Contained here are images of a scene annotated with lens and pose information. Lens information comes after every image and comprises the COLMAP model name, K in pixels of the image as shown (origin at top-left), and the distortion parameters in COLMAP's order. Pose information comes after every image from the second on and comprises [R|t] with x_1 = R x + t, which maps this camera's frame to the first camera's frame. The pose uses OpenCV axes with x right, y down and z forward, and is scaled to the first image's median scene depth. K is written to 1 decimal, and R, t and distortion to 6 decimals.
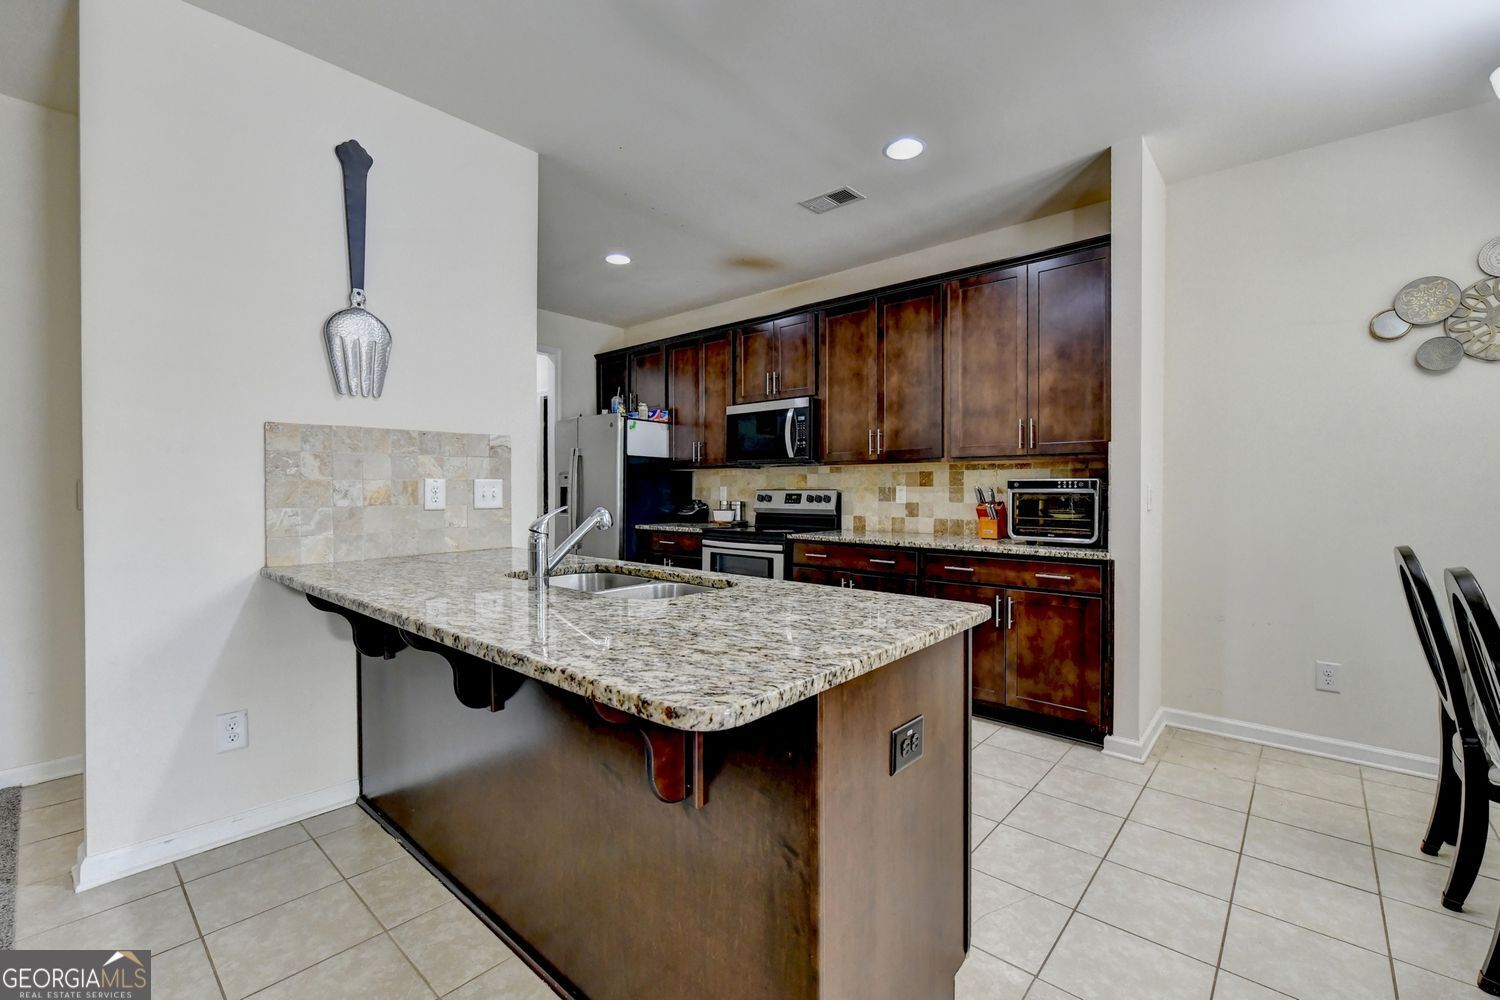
lens RADIAL K [[632.9, 0, 750.0], [0, 632.9, 500.0], [0, 0, 1]] dist [-0.010334, -0.000408]
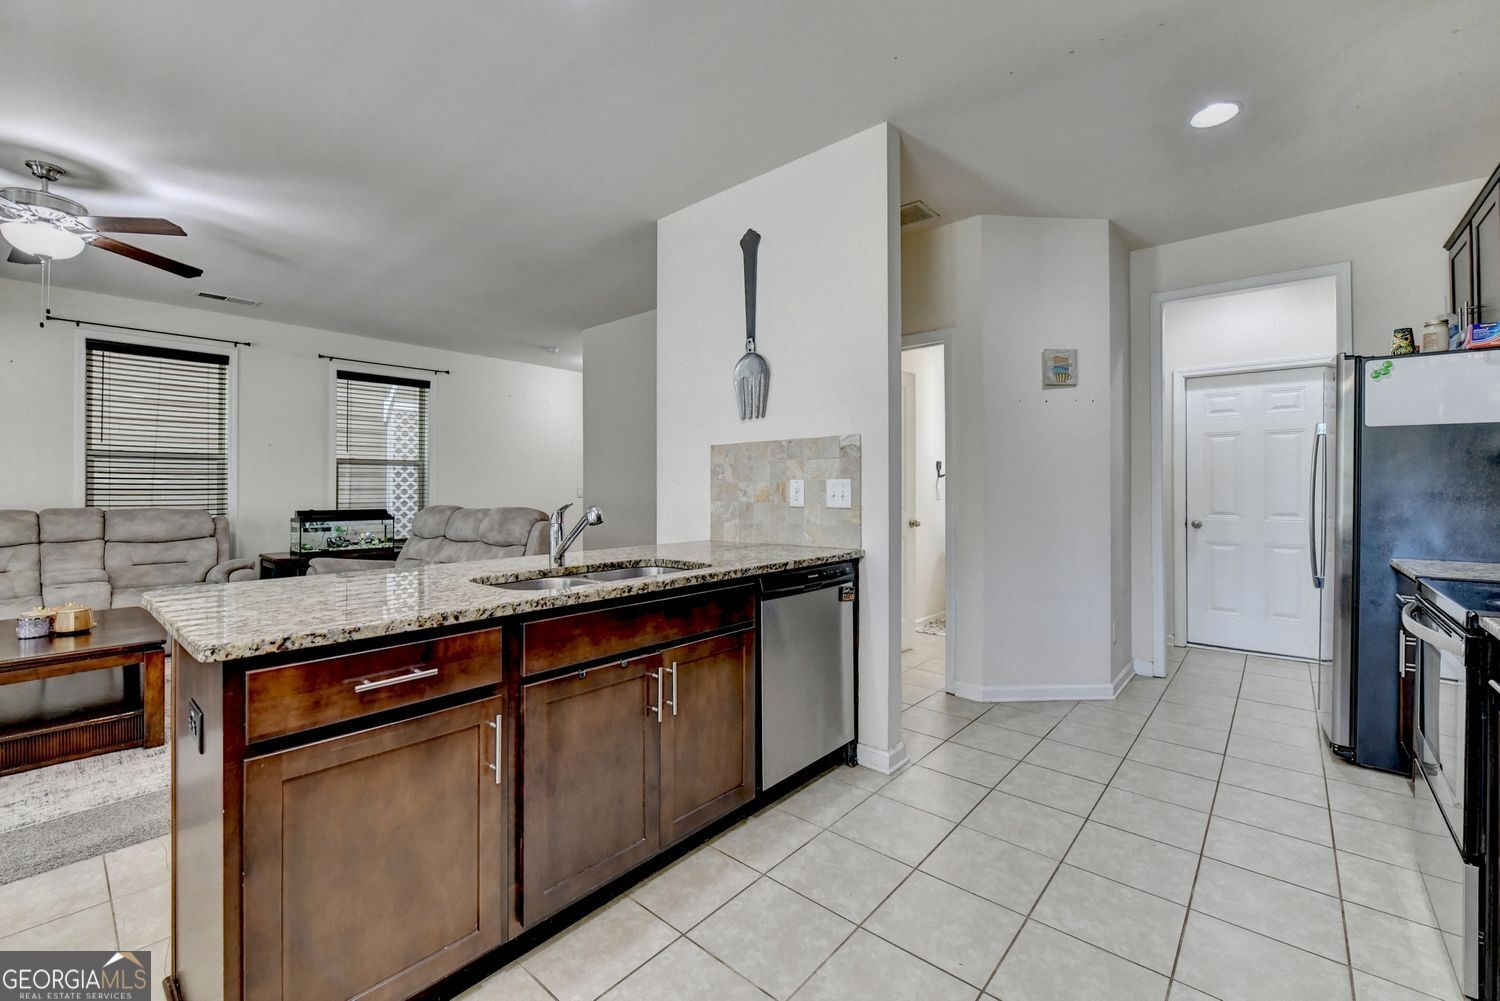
lens RADIAL K [[622.8, 0, 753.6], [0, 622.8, 485.0], [0, 0, 1]] dist [-0.010425, -0.000660]
pose [[0.013023, -0.007551, -0.999887, 0.410583], [-0.018312, 0.999802, -0.007788, -0.009508], [0.999747, 0.018411, 0.012883, 0.595279]]
